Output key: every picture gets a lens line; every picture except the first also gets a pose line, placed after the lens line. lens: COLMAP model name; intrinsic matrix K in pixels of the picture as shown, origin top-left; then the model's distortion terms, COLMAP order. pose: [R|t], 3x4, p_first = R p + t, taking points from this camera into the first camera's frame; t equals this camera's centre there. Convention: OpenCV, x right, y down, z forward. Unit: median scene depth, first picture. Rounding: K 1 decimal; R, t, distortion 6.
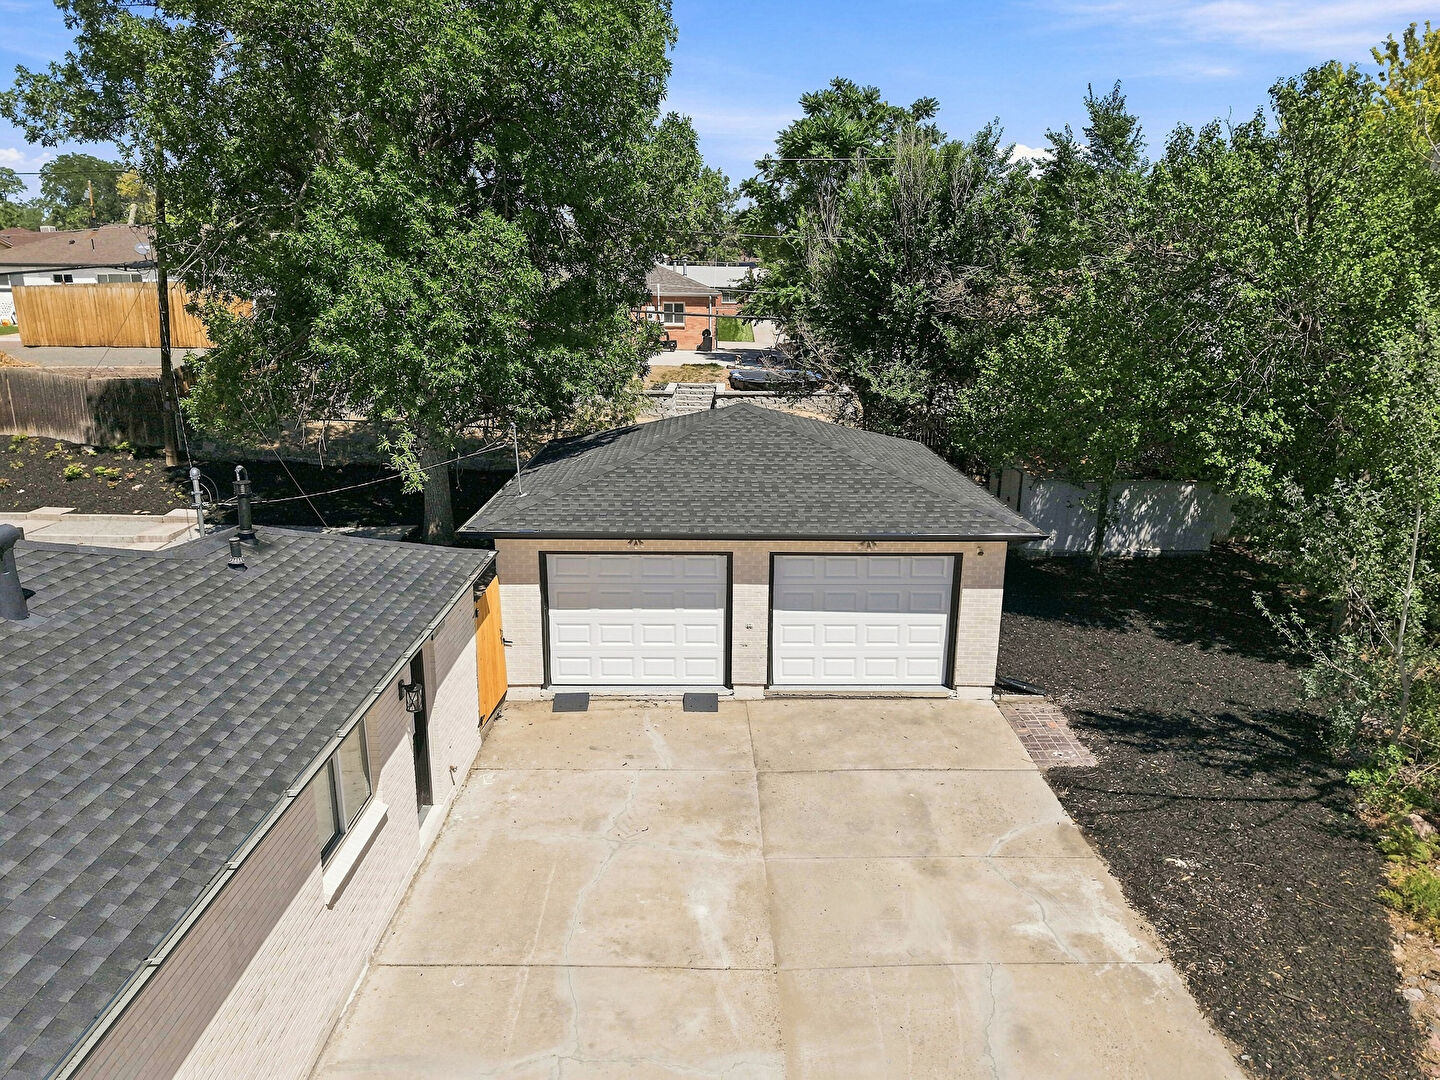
lens RADIAL K [[957.3, 0, 729.0], [0, 957.3, 541.8], [0, 0, 1]] dist [0.037458, -0.038762]
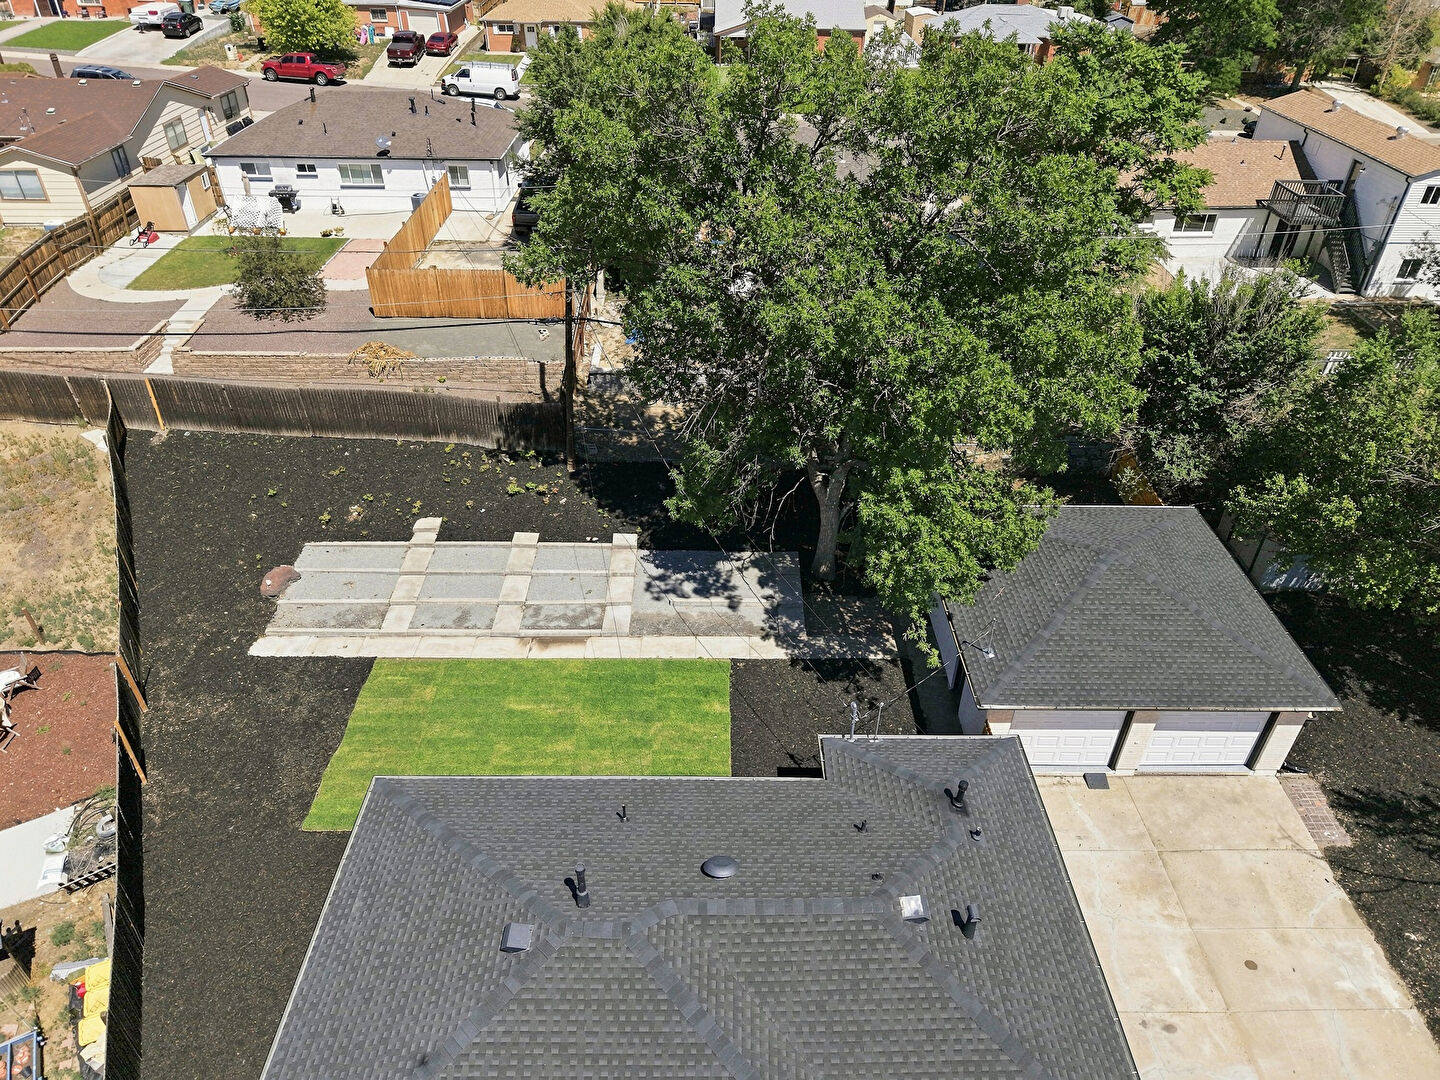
lens RADIAL K [[958.8, 0, 734.4], [0, 958.8, 544.9], [0, 0, 1]] dist [0.008198, 0.002294]
pose [[0.999974, 0.006269, -0.003442, -0.664634], [-0.004648, 0.935492, 0.353318, -0.805981], [0.005435, -0.353293, 0.935497, -0.397651]]
